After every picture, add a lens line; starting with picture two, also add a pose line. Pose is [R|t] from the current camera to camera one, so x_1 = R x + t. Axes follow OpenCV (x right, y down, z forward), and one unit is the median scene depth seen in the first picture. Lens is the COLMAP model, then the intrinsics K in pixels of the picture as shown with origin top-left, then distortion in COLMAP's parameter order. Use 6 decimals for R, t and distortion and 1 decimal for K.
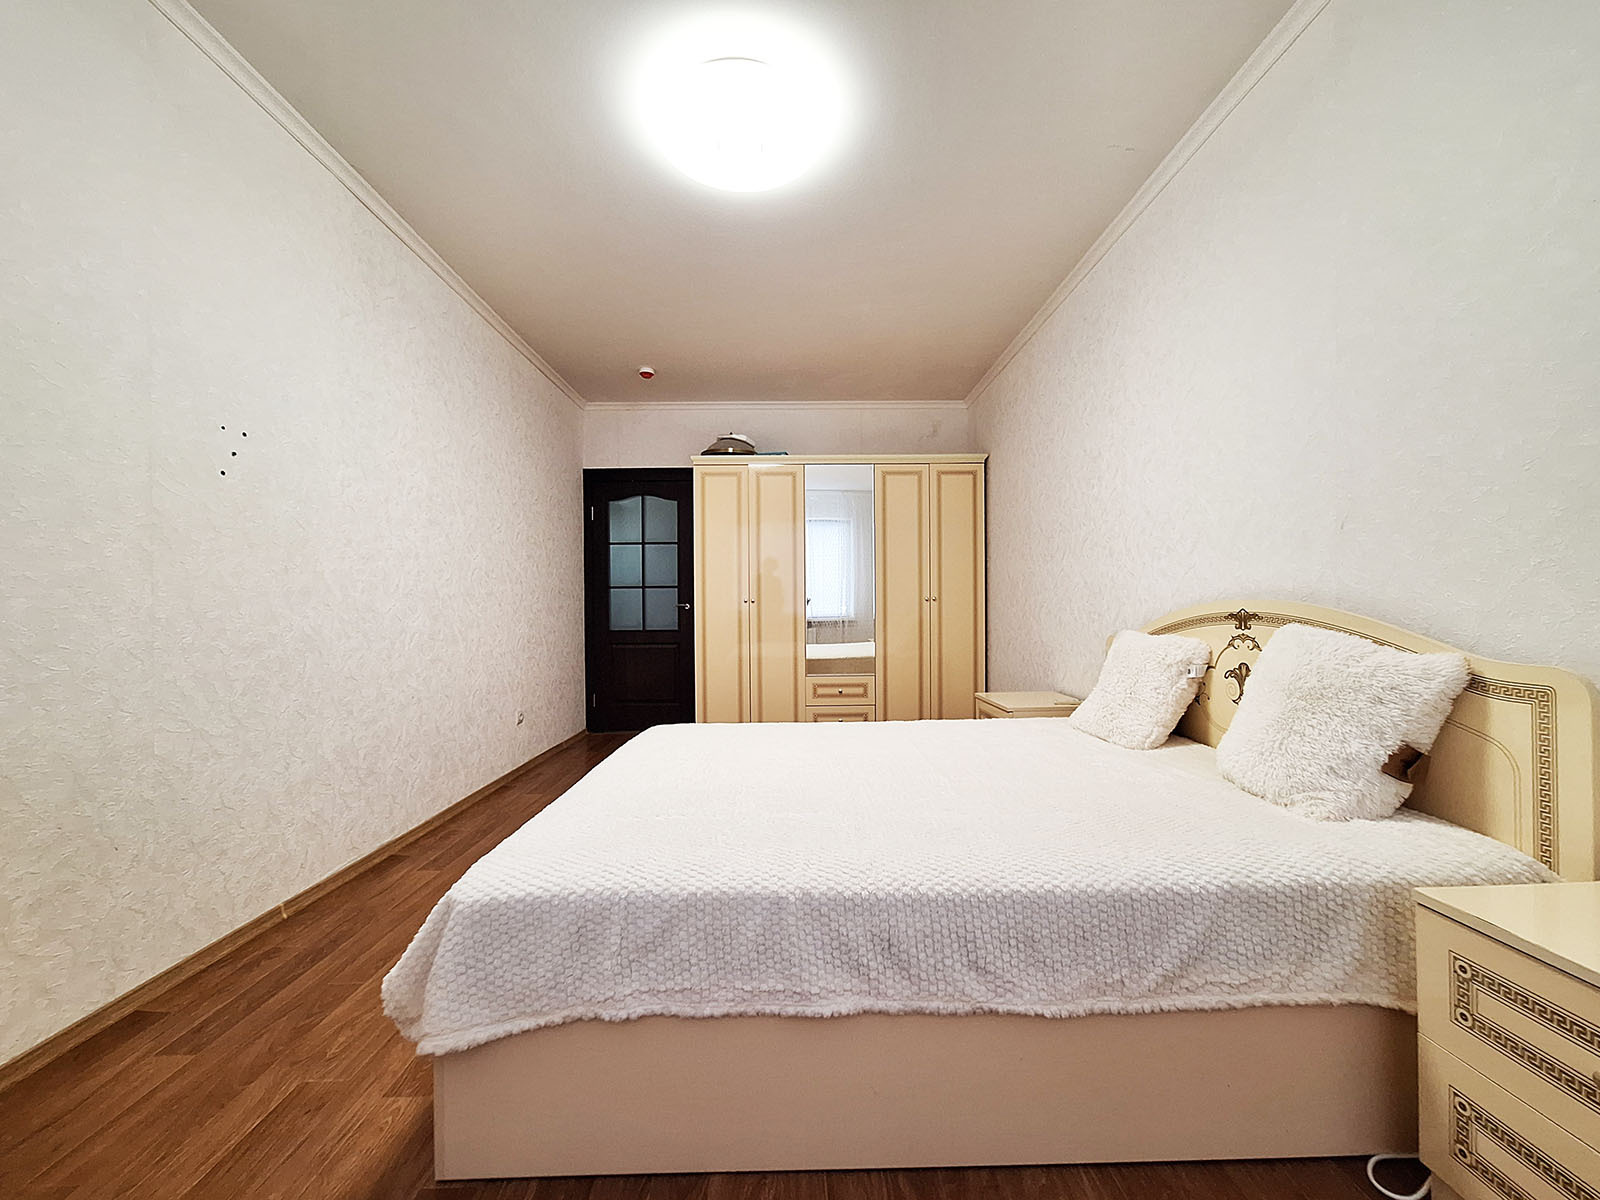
lens RADIAL K [[630.9, 0, 797.6], [0, 630.9, 608.1], [0, 0, 1]] dist [0.000479, -0.000025]
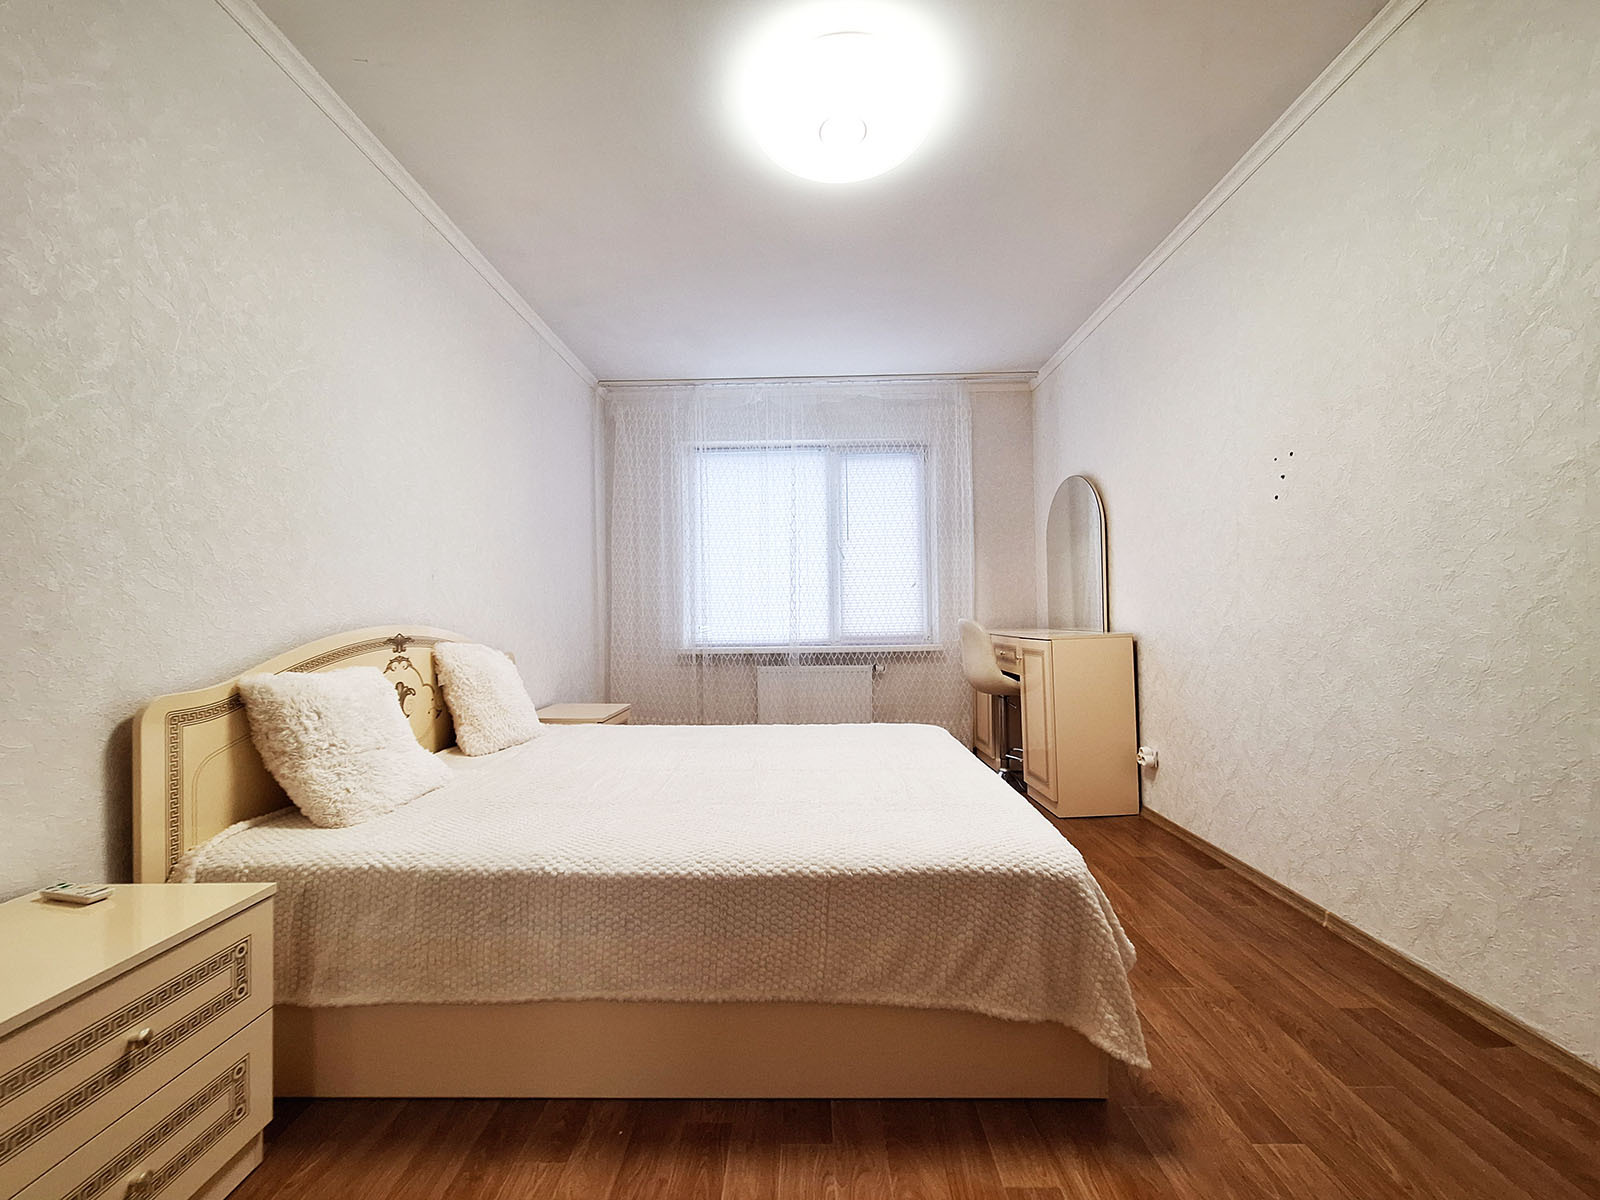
lens RADIAL K [[630.9, 0, 797.6], [0, 630.9, 608.1], [0, 0, 1]] dist [0.000479, -0.000025]
pose [[-0.999151, 0.025871, 0.032064, -0.038039], [0.025347, 0.999540, -0.016646, -0.007747], [-0.032480, -0.015819, -0.999347, 2.090624]]
